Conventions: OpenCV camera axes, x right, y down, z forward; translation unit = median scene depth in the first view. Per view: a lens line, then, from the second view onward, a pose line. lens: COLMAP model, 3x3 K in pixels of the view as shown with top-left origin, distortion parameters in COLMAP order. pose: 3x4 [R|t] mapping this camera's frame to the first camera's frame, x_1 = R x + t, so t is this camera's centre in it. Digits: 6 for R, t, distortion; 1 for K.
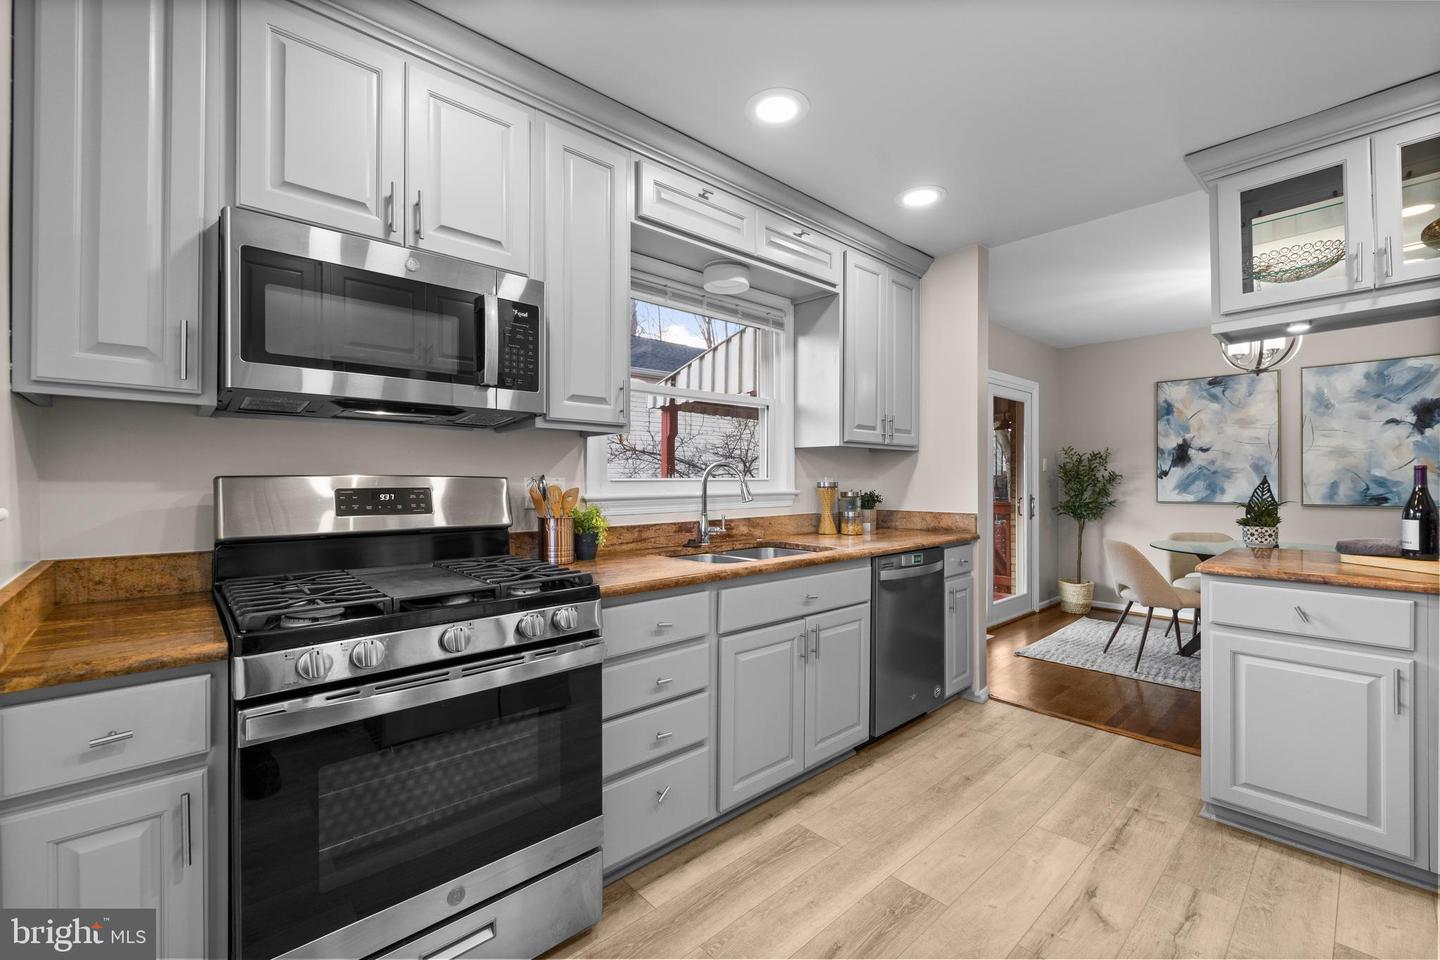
lens RADIAL K [[614.7, 0, 720.0], [0, 614.7, 480.0], [0, 0, 1]] dist [-0.000173, -0.000053]
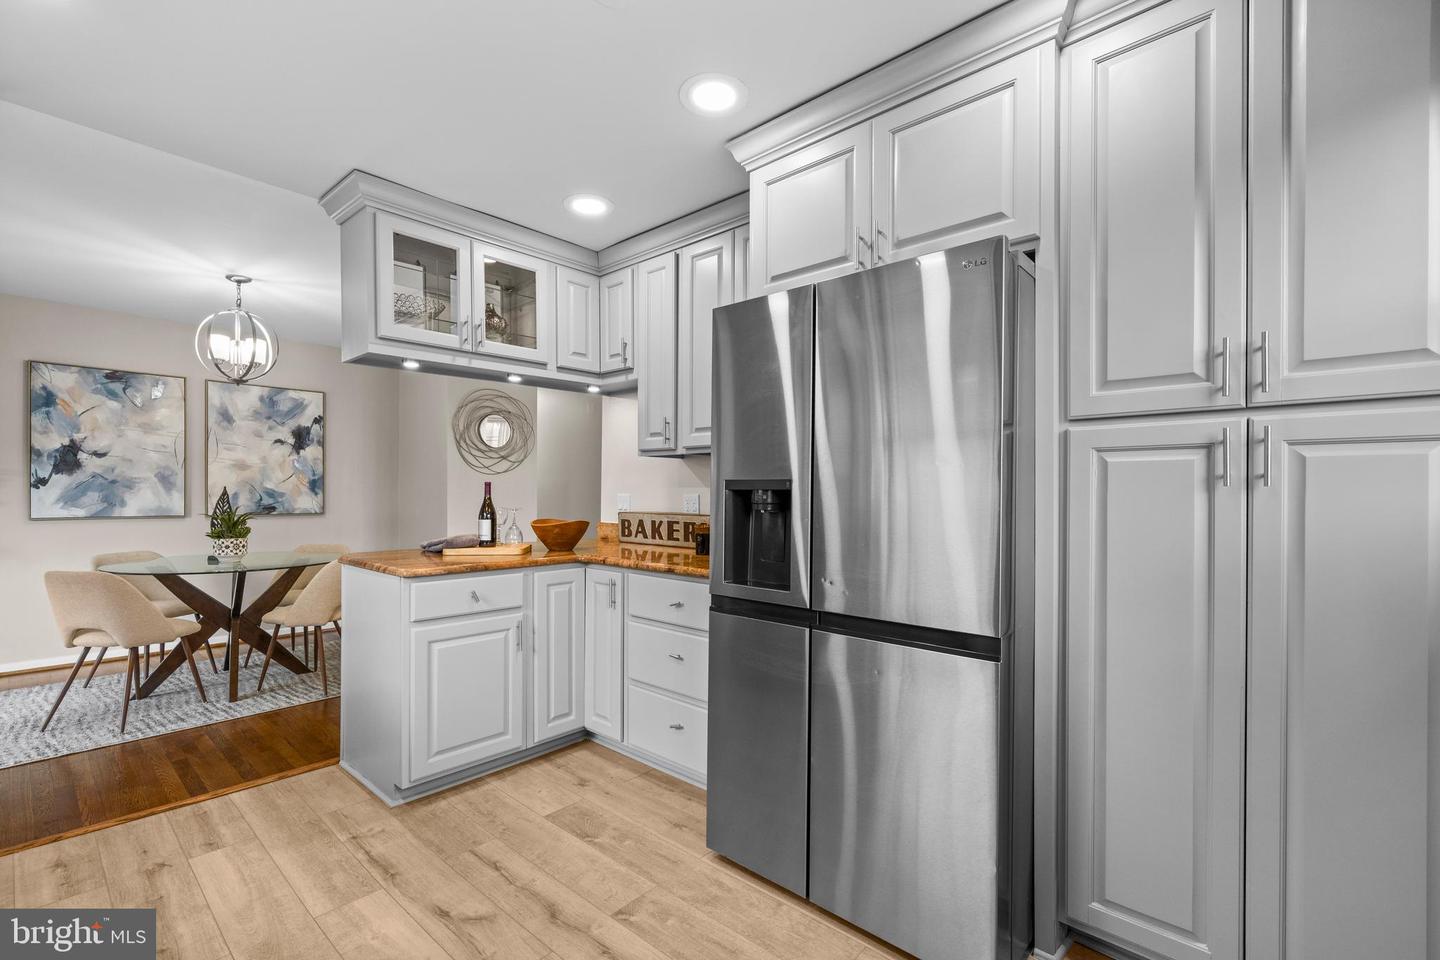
lens RADIAL K [[632.8, 0, 723.0], [0, 632.8, 495.0], [0, 0, 1]] dist [0.000472, 0.000081]
pose [[-0.112006, -0.000922, 0.993707, -0.202202], [-0.004987, 0.999988, 0.000366, 0.001796], [-0.993695, -0.004914, -0.112009, 0.305010]]
